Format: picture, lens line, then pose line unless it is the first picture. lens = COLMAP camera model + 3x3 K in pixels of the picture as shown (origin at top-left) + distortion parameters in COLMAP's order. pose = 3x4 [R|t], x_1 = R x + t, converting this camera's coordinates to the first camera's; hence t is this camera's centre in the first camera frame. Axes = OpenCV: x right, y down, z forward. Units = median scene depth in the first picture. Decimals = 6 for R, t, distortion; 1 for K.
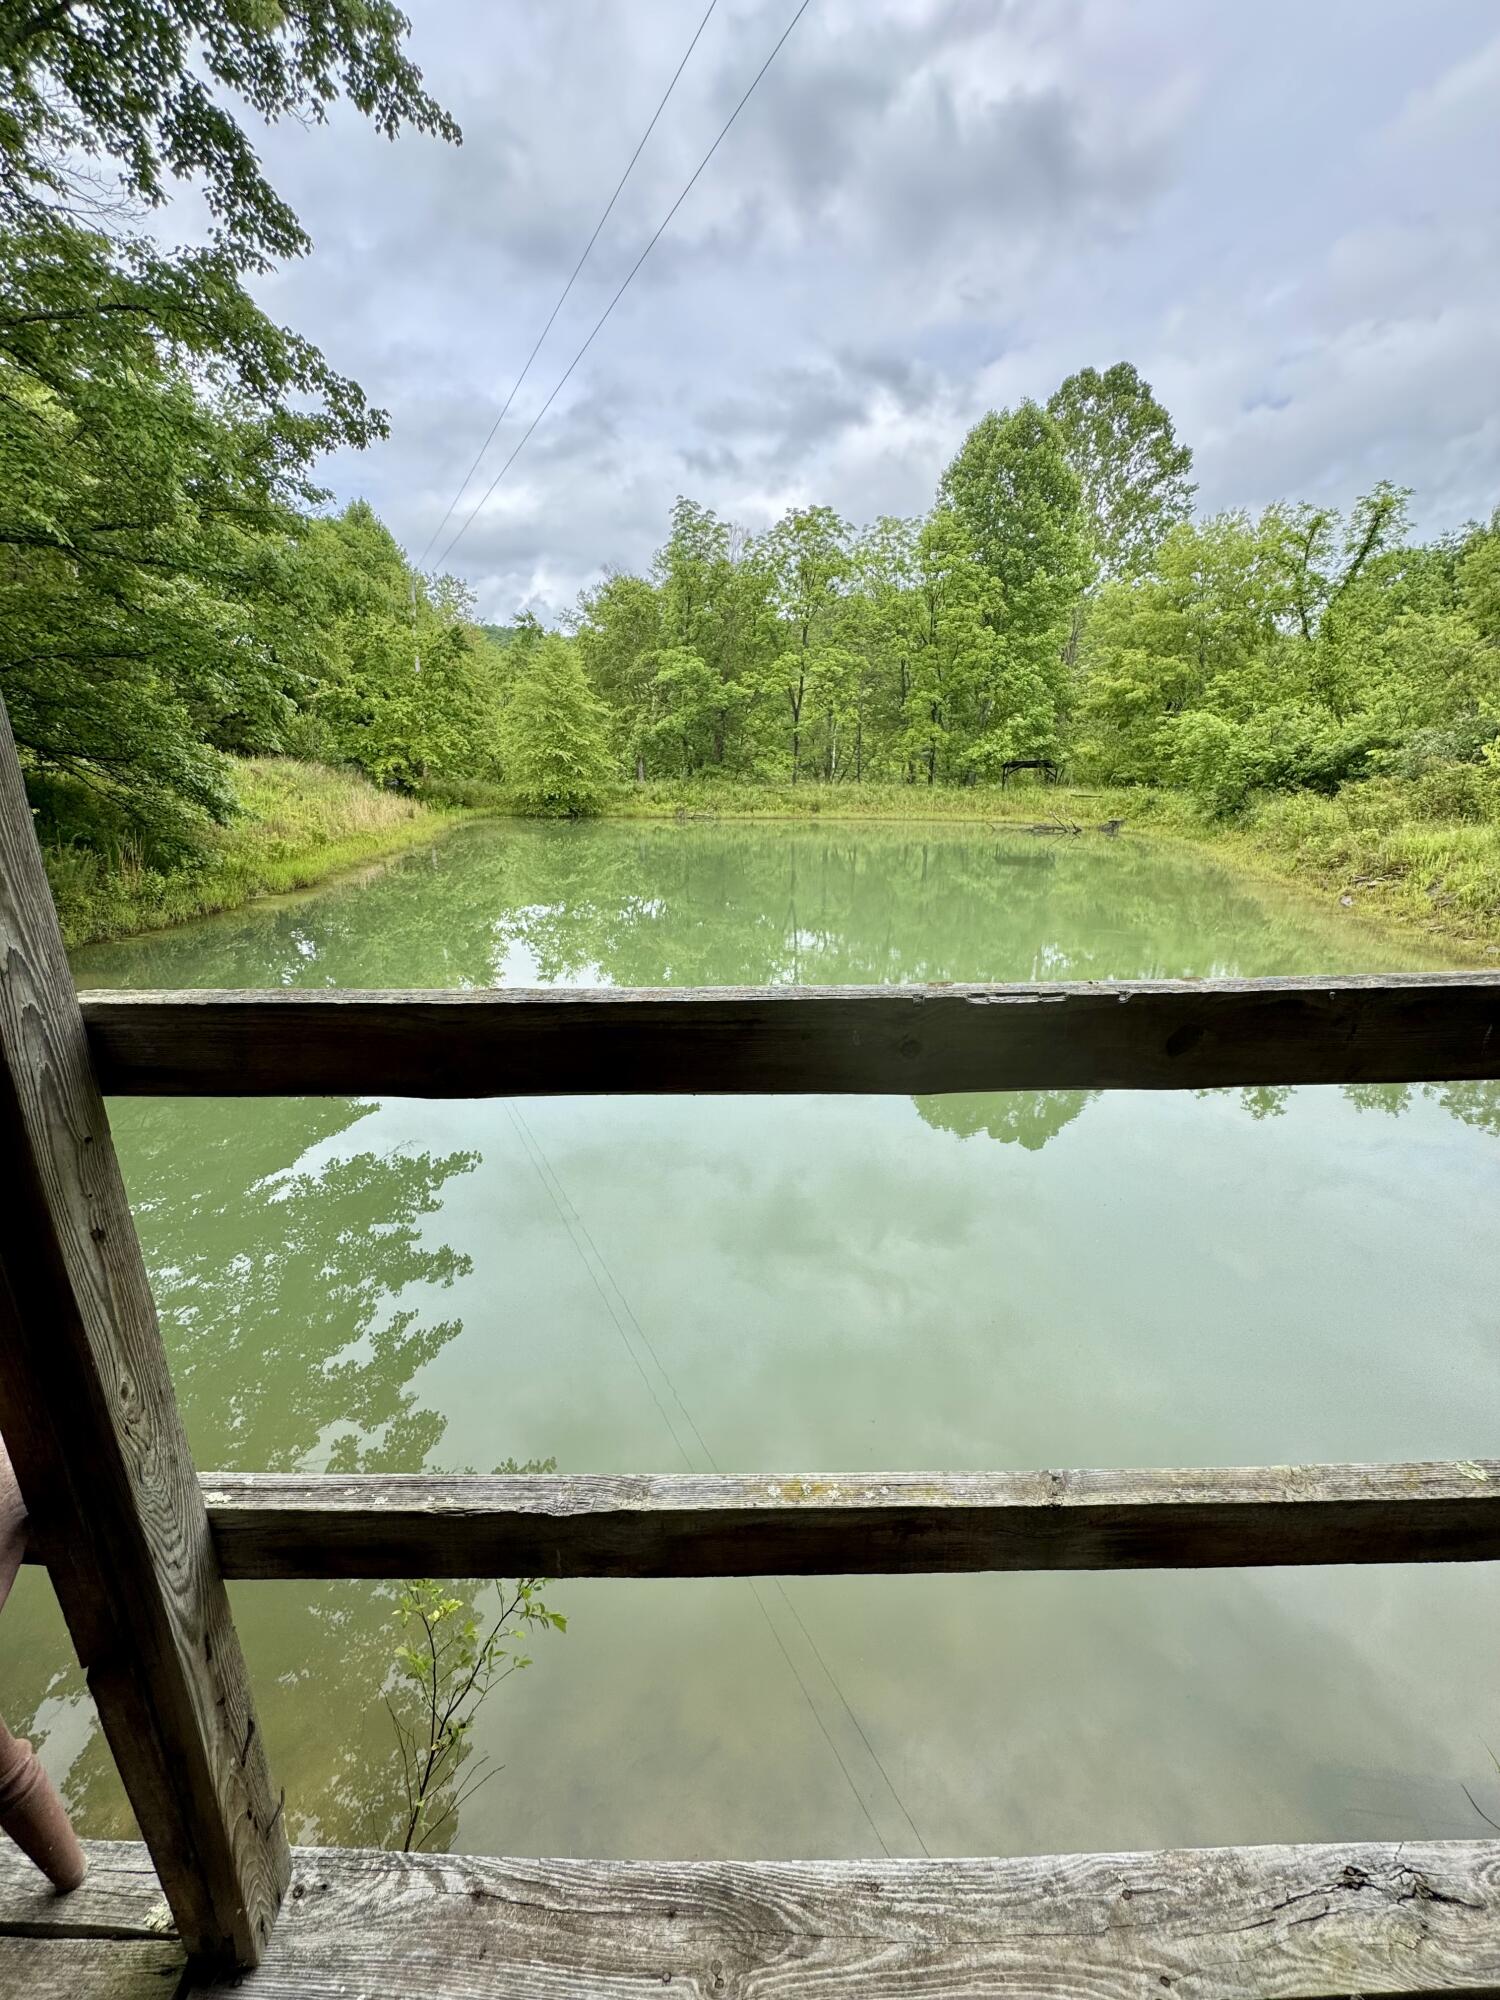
lens RADIAL K [[809.3, 0, 750.0], [0, 809.3, 998.1], [0, 0, 1]] dist [-0.000184, 0.000214]
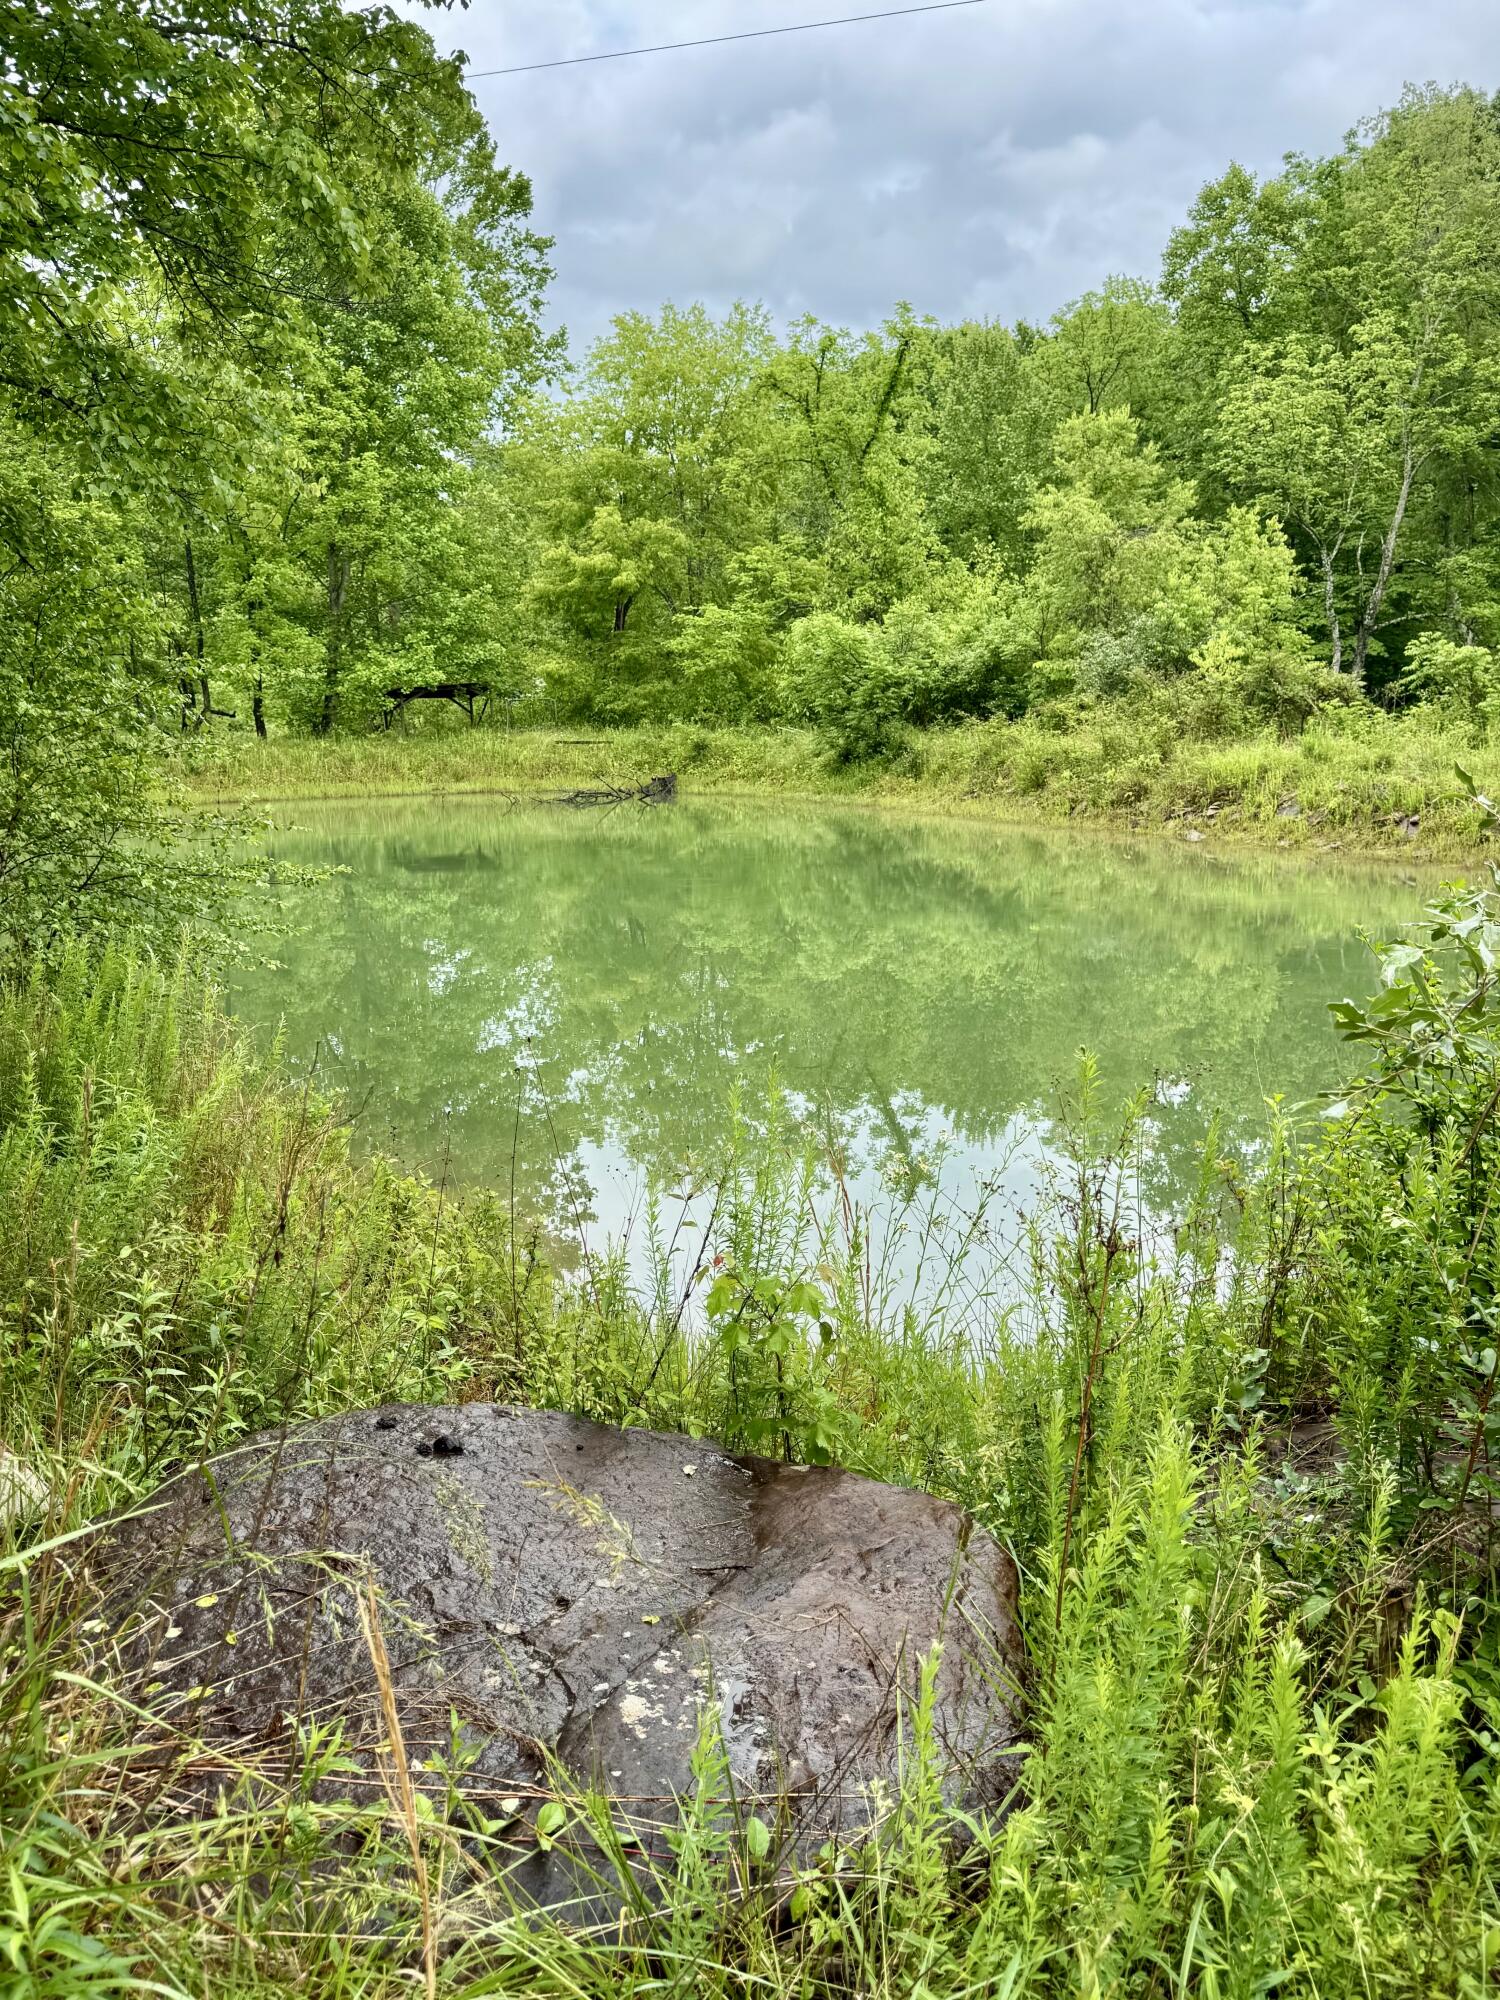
lens RADIAL K [[1688.9, 0, 750.1], [0, 1688.9, 1000.7], [0, 0, 1]] dist [-0.003189, -0.006106]
pose [[0.809294, -0.124775, 0.573999, -0.221165], [0.183490, 0.981980, -0.045245, 0.015095], [-0.558010, 0.141939, 0.817605, -0.055439]]
